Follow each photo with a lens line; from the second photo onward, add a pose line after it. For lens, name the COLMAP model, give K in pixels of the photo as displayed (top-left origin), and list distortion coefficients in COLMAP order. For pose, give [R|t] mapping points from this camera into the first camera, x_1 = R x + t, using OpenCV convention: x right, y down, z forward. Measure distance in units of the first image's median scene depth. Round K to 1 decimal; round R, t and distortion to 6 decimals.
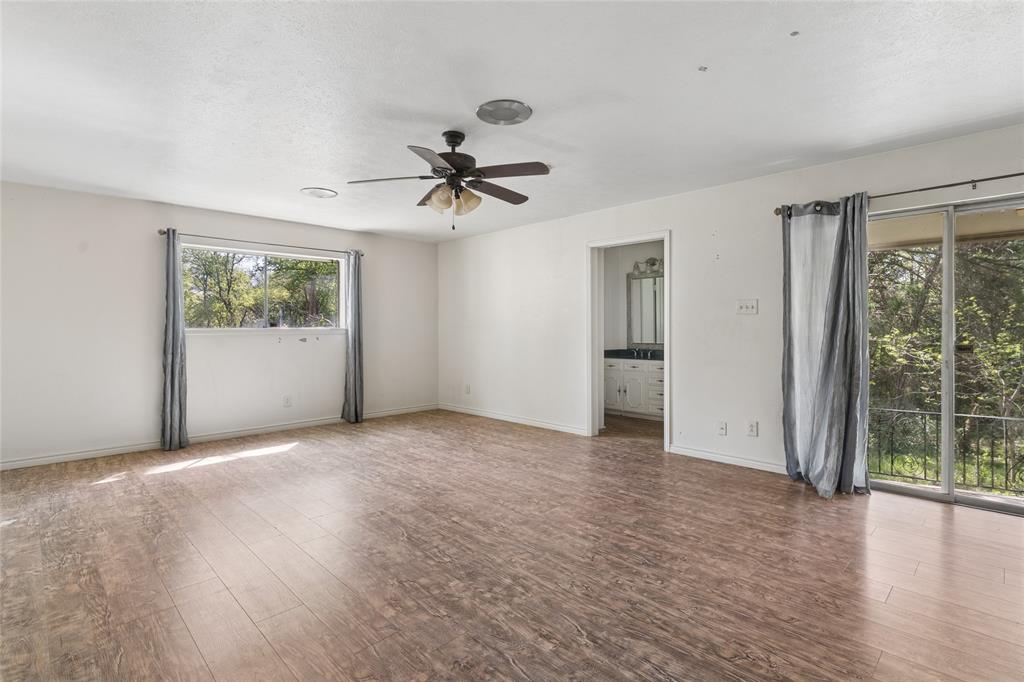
lens RADIAL K [[495.3, 0, 508.9], [0, 495.3, 324.7], [0, 0, 1]] dist [-0.000647, -0.000322]
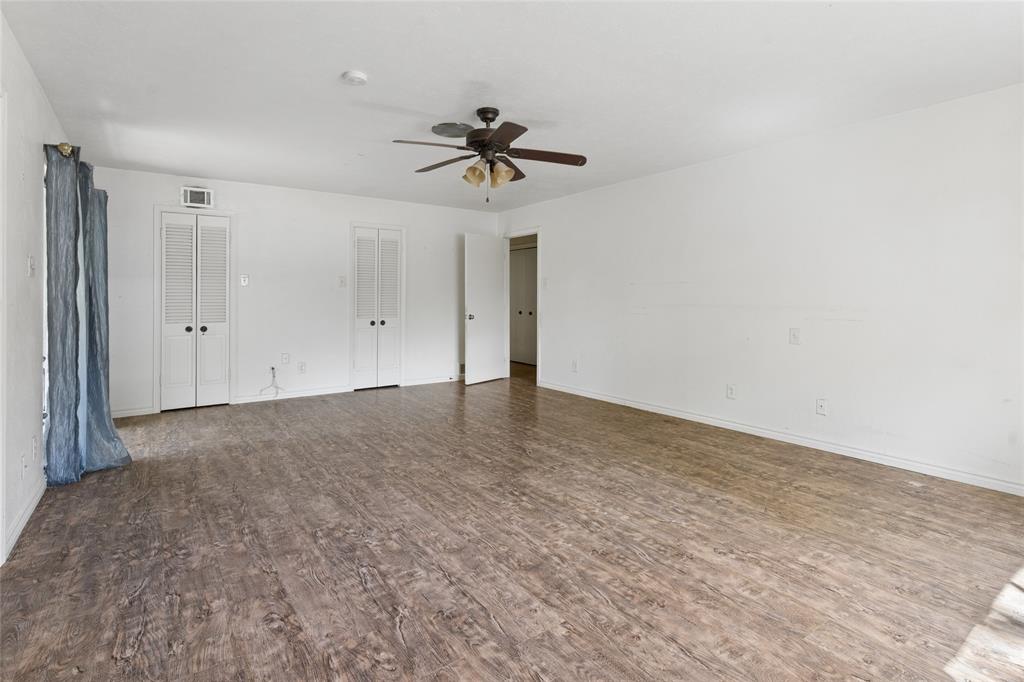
lens RADIAL K [[495.3, 0, 508.9], [0, 495.3, 324.7], [0, 0, 1]] dist [-0.000647, -0.000322]
pose [[-0.986615, -0.007355, 0.162901, -0.289623], [0.000318, 0.998893, 0.047030, 0.015377], [-0.163067, 0.046452, -0.985521, 1.788899]]
